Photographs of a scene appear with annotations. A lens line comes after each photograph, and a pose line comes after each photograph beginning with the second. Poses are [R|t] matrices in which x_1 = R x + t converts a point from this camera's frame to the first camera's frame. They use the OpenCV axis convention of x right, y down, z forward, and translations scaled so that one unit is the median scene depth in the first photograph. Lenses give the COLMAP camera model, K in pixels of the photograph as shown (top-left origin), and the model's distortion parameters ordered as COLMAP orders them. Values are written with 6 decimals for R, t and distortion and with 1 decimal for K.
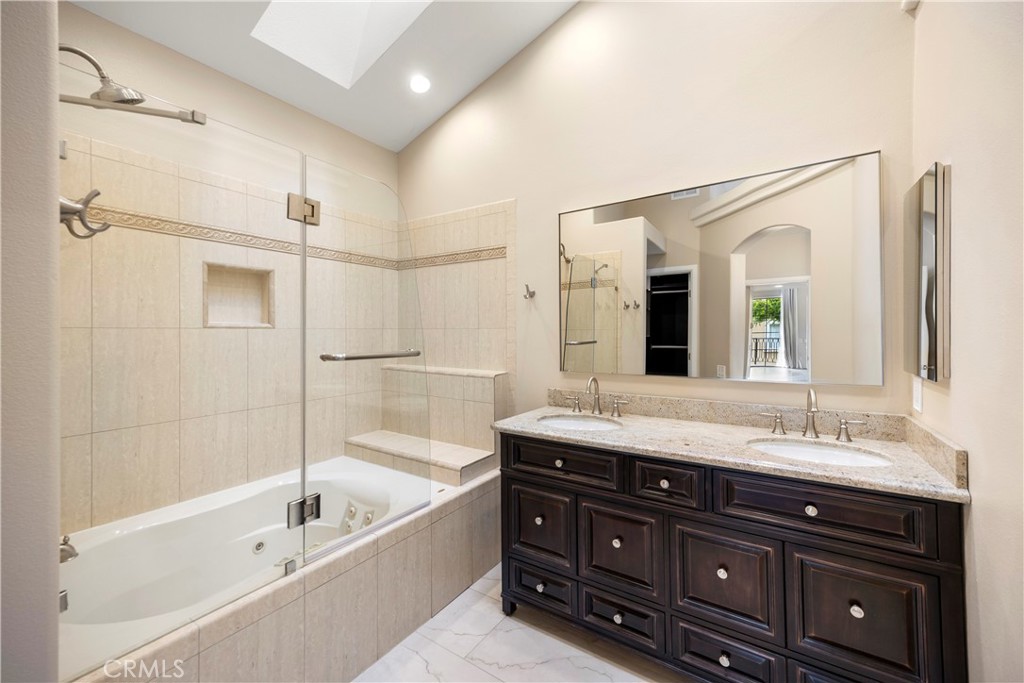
lens RADIAL K [[401.4, 0, 516.8], [0, 401.4, 337.0], [0, 0, 1]] dist [0.010314, -0.000059]
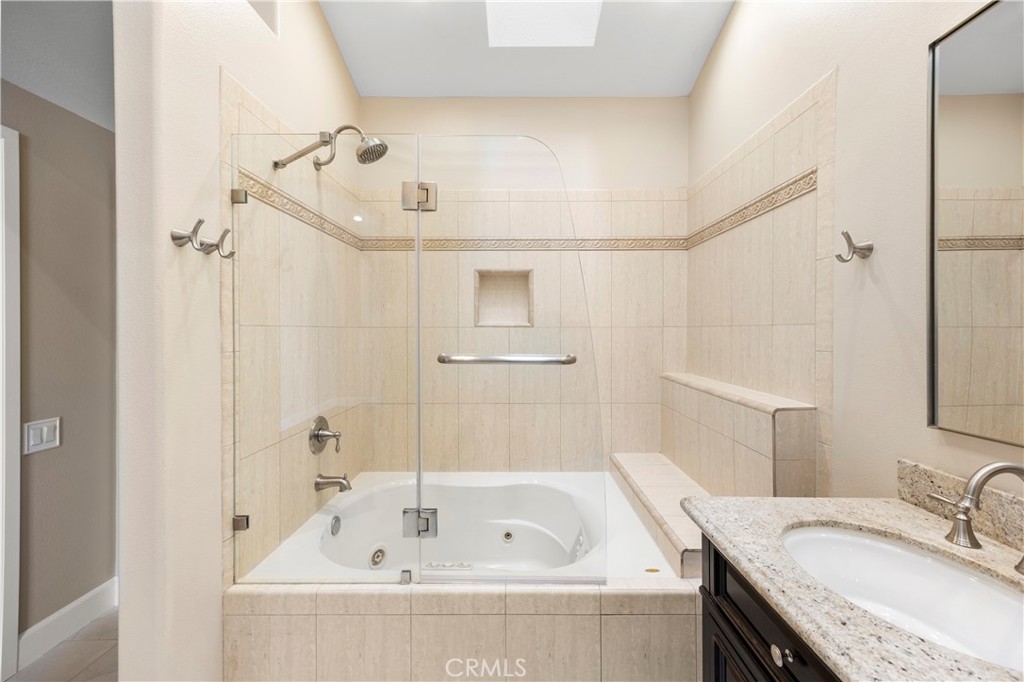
lens RADIAL K [[401.4, 0, 516.8], [0, 401.4, 336.5], [0, 0, 1]] dist [0.010314, -0.000059]
pose [[0.550791, 0.012566, -0.834549, 0.229205], [-0.013127, 0.999893, 0.006392, -0.003592], [0.834540, 0.007434, 0.550897, 0.429864]]
